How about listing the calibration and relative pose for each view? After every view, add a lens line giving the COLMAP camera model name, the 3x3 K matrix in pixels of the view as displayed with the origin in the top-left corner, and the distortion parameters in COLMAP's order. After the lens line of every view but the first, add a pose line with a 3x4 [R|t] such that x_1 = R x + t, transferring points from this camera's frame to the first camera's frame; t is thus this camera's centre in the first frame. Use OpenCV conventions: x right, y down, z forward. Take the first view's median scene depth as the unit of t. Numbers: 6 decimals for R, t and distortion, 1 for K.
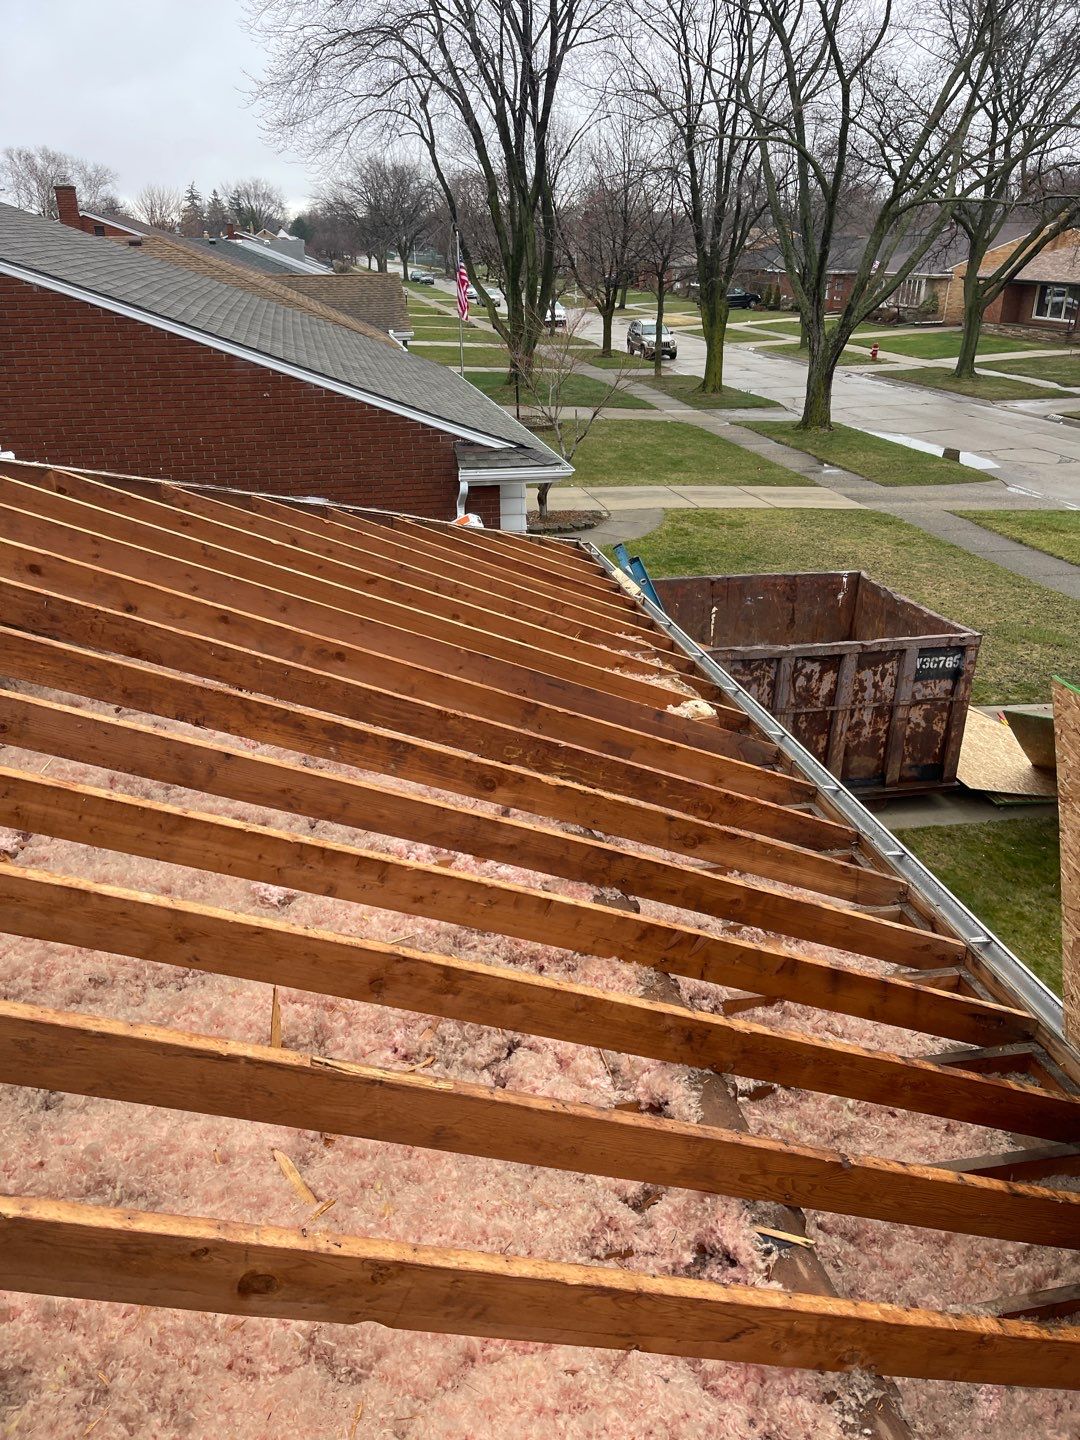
lens RADIAL K [[1087.6, 0, 536.7], [0, 1087.6, 734.9], [0, 0, 1]] dist [0.067534, -0.101778]
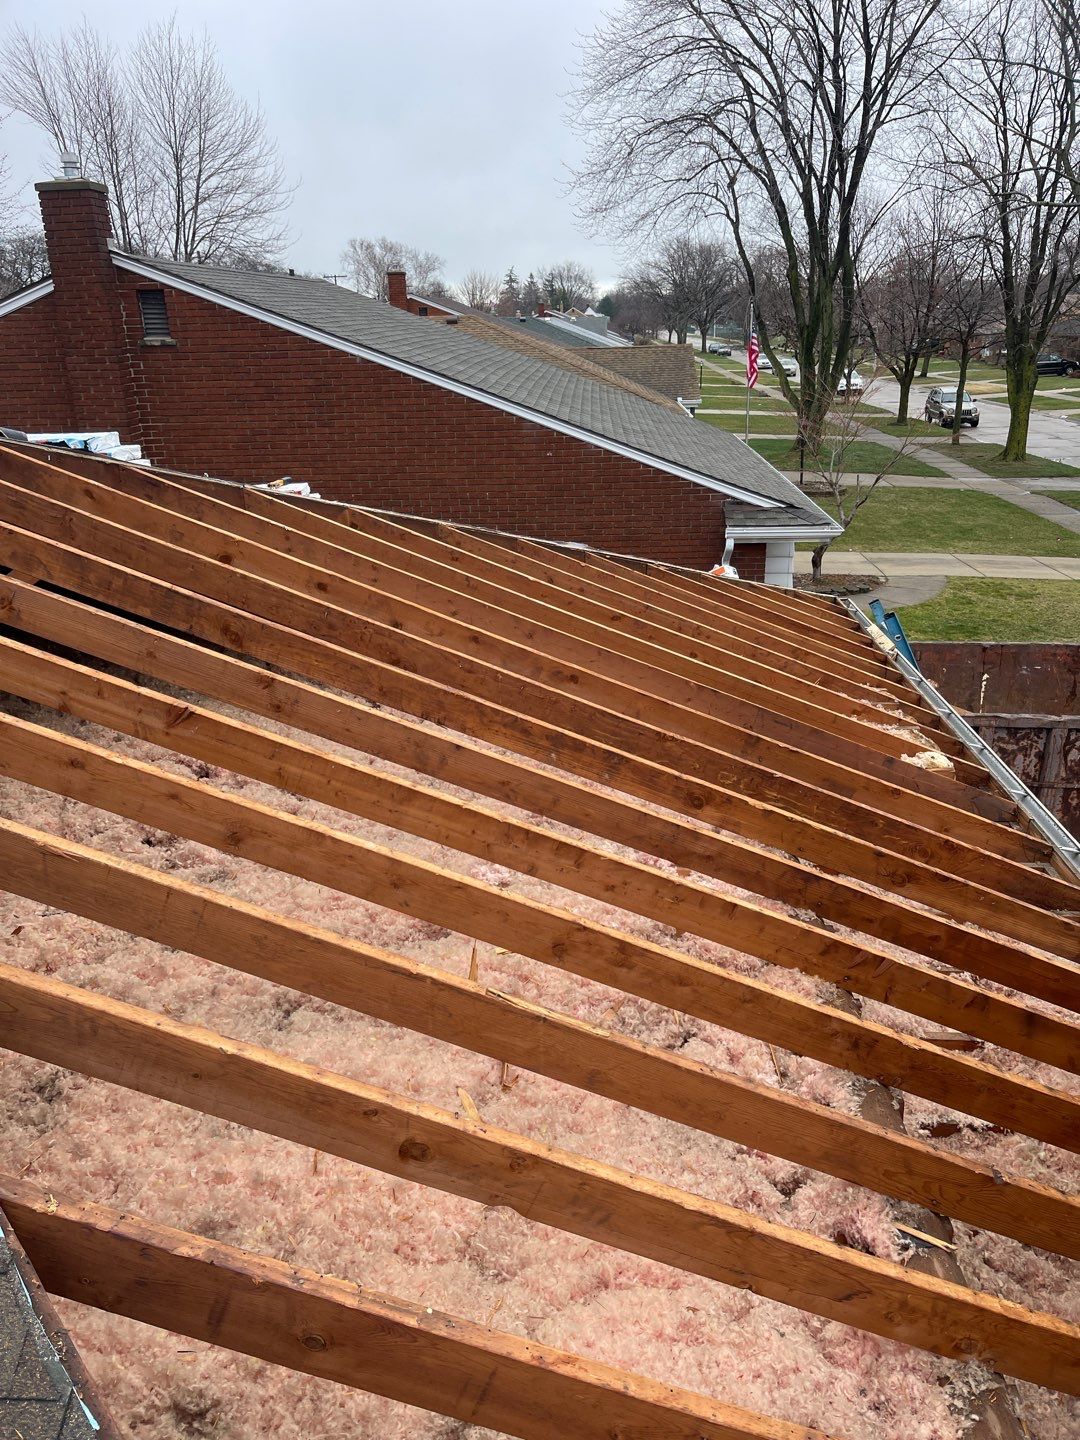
lens RADIAL K [[1089.9, 0, 547.4], [0, 1089.9, 722.3], [0, 0, 1]] dist [0.048134, -0.088330]
pose [[0.970950, 0.066175, -0.229950, 0.064423], [-0.081322, 0.995055, -0.057021, 0.049703], [0.225039, 0.074064, 0.971531, -0.075657]]
